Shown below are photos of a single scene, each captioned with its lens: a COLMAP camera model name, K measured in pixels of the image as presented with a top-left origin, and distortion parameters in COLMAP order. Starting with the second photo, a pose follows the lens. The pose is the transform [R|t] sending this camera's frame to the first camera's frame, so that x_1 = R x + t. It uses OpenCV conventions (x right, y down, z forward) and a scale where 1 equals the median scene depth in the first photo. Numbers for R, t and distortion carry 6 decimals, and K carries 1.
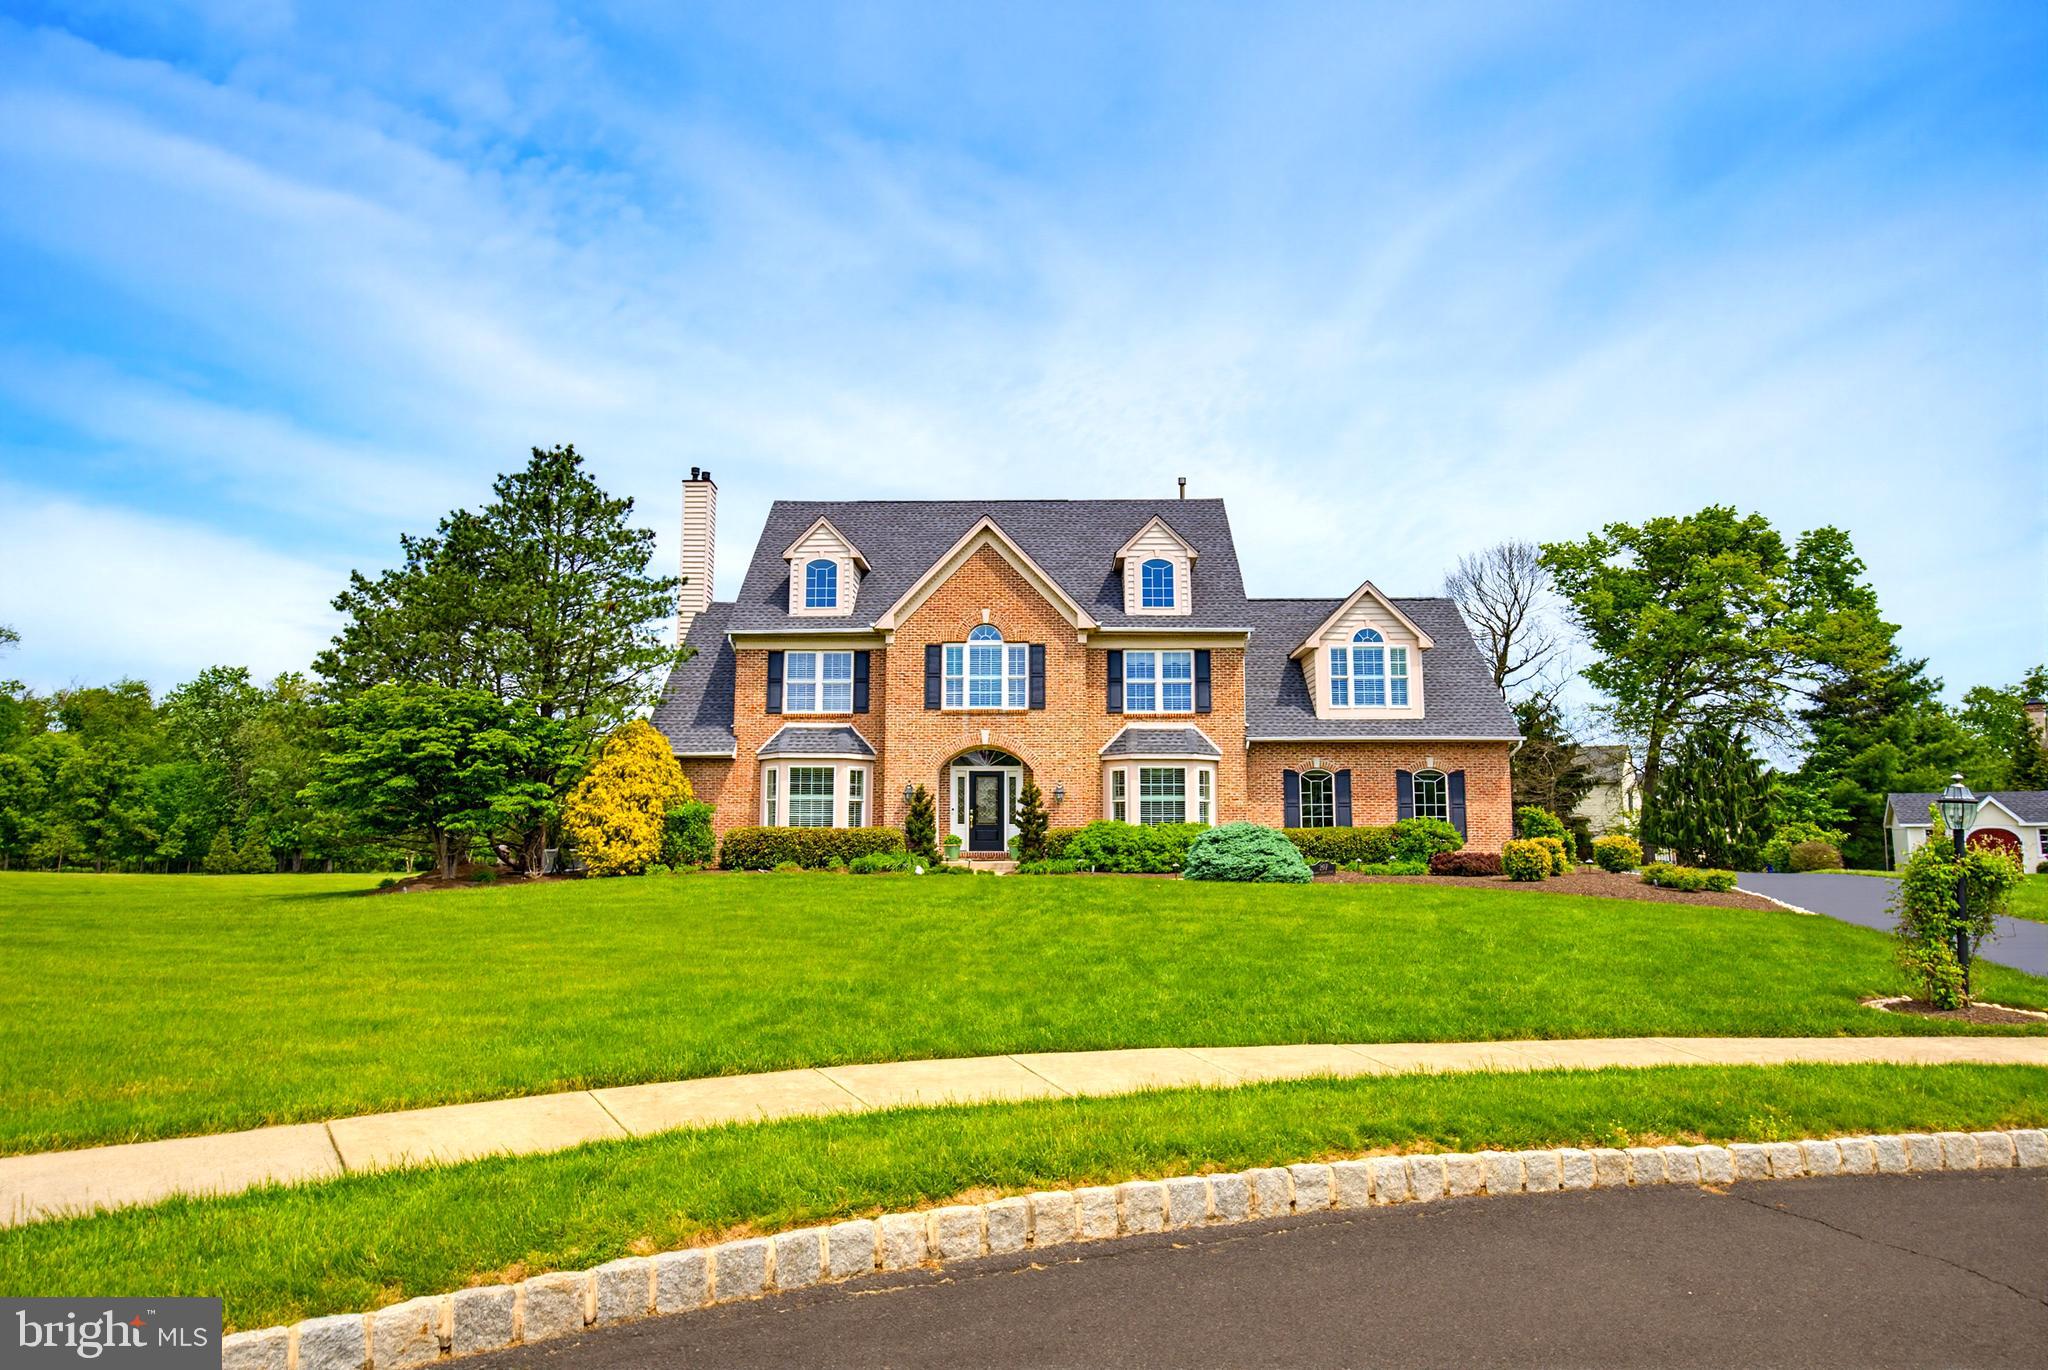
lens RADIAL K [[1208.4, 0, 1024.7], [0, 1208.4, 694.8], [0, 0, 1]] dist [-0.092675, 0.141859]
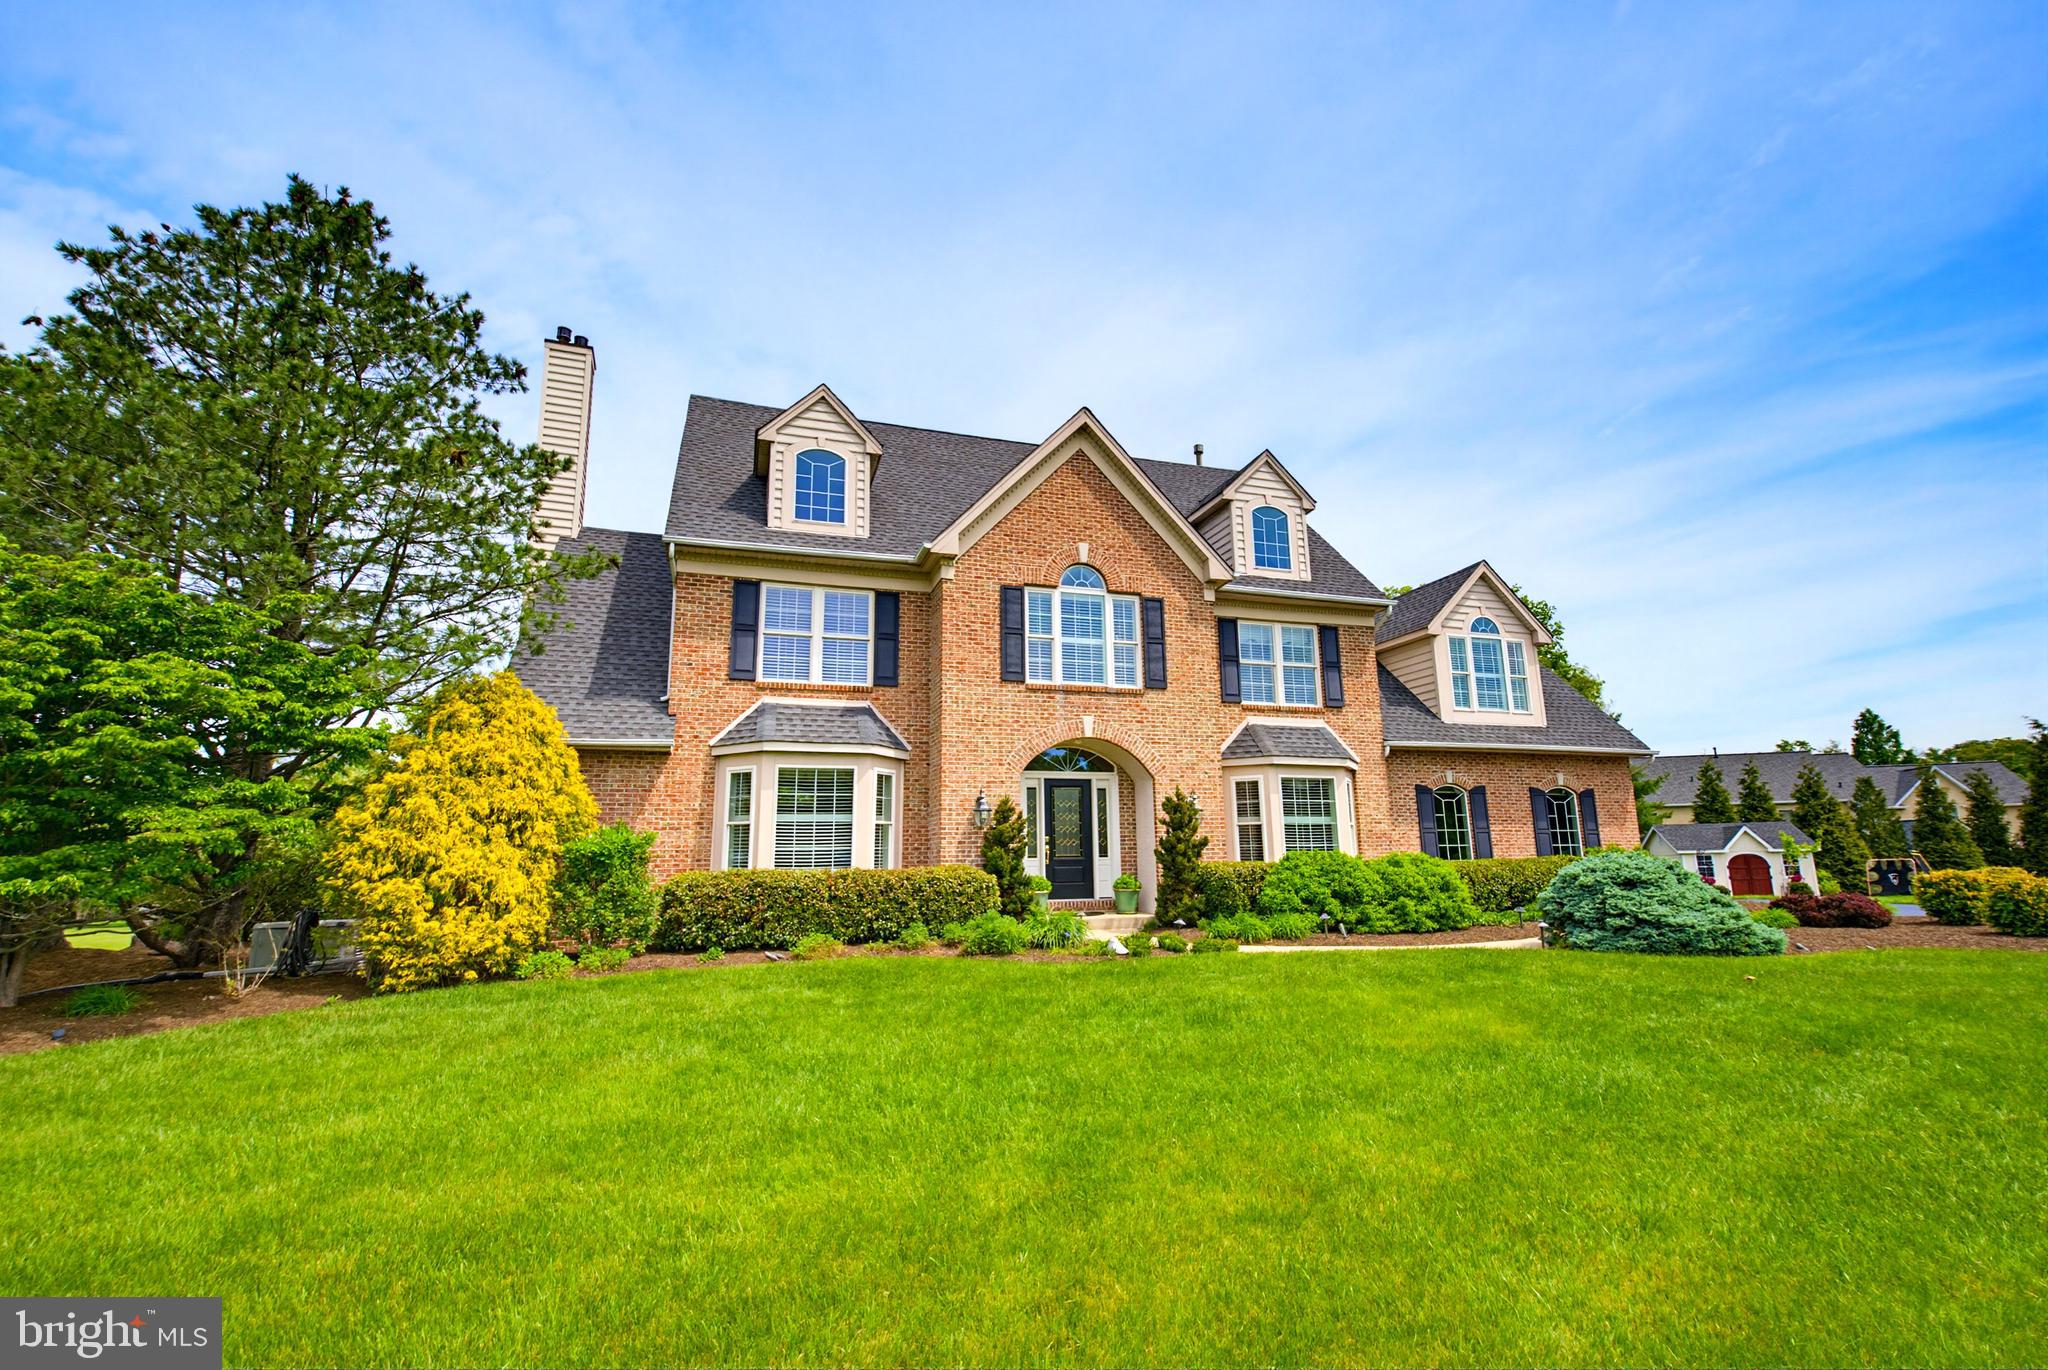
lens RADIAL K [[939.1, 0, 1027.6], [0, 939.1, 678.3], [0, 0, 1]] dist [0.030606, -0.024240]
pose [[0.938502, 0.052885, 0.341199, -0.237000], [-0.025578, 0.996134, -0.084044, 0.051373], [-0.344324, 0.070148, 0.936227, 0.506929]]
